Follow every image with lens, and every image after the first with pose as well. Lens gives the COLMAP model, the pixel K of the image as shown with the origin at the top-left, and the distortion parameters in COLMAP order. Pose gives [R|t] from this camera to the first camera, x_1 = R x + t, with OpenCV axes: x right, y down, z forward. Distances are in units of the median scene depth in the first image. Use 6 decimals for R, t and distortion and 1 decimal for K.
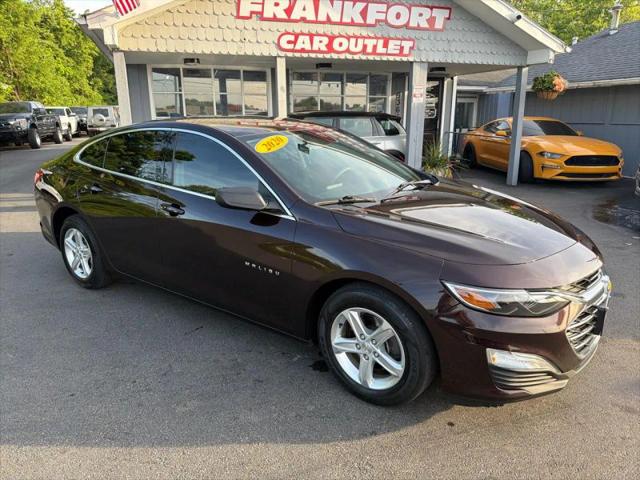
lens RADIAL K [[449.3, 0, 319.9], [0, 449.3, 236.5], [0, 0, 1]] dist [0.024839, -0.048140]
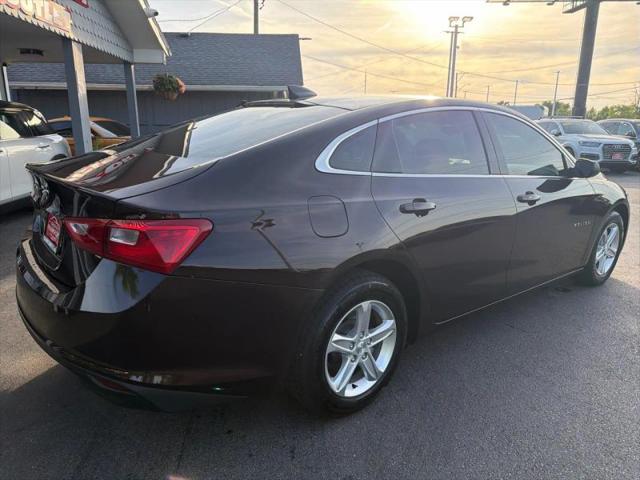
lens RADIAL K [[448.0, 0, 320.0], [0, 448.0, 240.0], [0, 0, 1]] dist [0.000389, -0.005721]
pose [[0.279733, -0.231149, 0.931837, -0.512540], [0.234969, 0.957551, 0.166991, -0.091389], [-0.930881, 0.172240, 0.322171, 0.443524]]
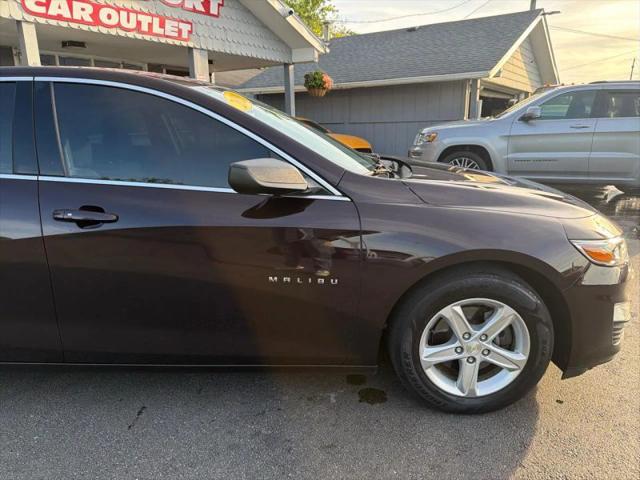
lens RADIAL K [[456.8, 0, 324.6], [0, 456.8, 241.7], [0, 0, 1]] dist [-0.004366, -0.008289]
pose [[0.808792, -0.148628, 0.569004, -0.163951], [0.156201, 0.987076, 0.035805, -0.001762], [-0.566972, 0.059921, 0.821555, 0.146049]]
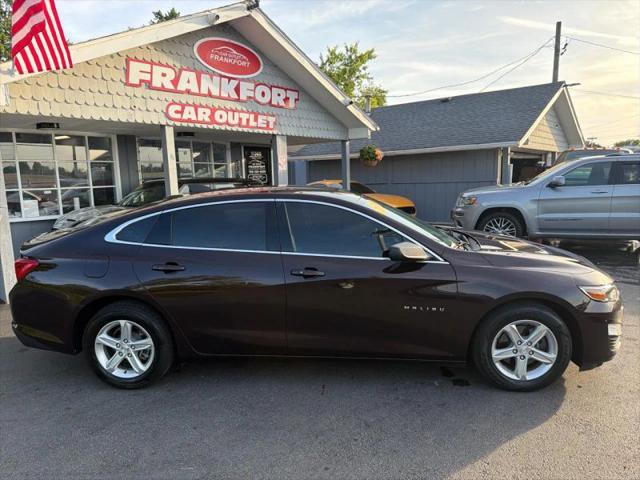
lens RADIAL K [[447.9, 0, 321.2], [0, 447.9, 240.9], [0, 0, 1]] dist [0.052397, -0.084889]
pose [[0.847994, -0.093255, 0.521737, -0.332504], [0.158053, 0.984104, -0.080990, -0.018368], [-0.505891, 0.151141, 0.849253, 0.032669]]
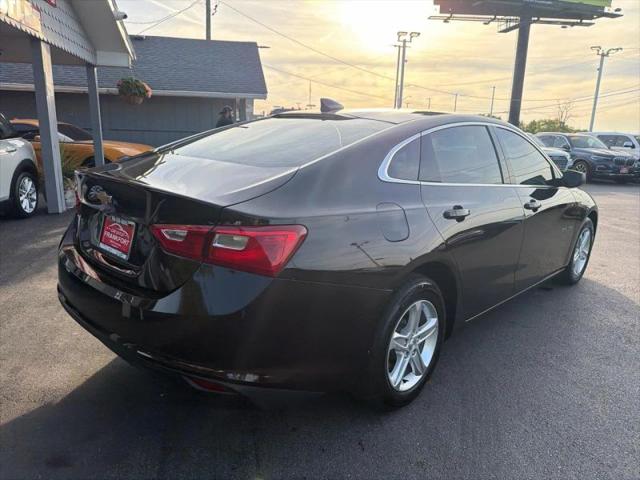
lens RADIAL K [[448.0, 0, 320.0], [0, 448.0, 240.0], [0, 0, 1]] dist [0.000389, -0.005721]
pose [[0.163567, -0.217911, 0.962165, -0.542469], [0.223371, 0.958151, 0.179029, -0.107899], [-0.960912, 0.185637, 0.205397, 0.502382]]
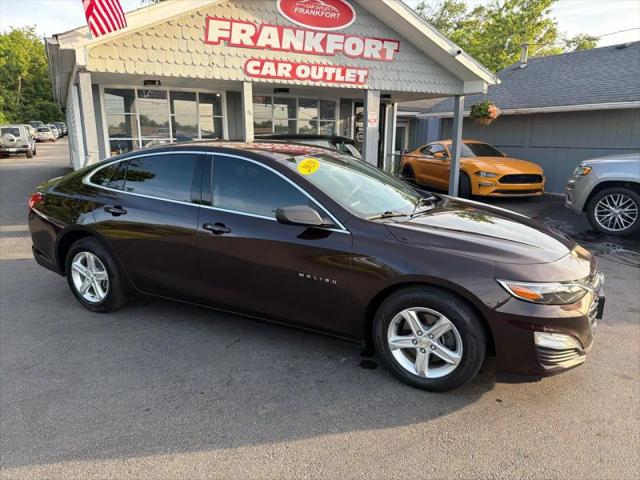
lens RADIAL K [[447.9, 0, 321.2], [0, 447.9, 240.9], [0, 0, 1]] dist [0.052397, -0.084889]
pose [[0.984919, -0.032189, 0.169994, -0.104593], [0.038149, 0.998762, -0.031911, 0.004909], [-0.168756, 0.037915, 0.984928, -0.030882]]
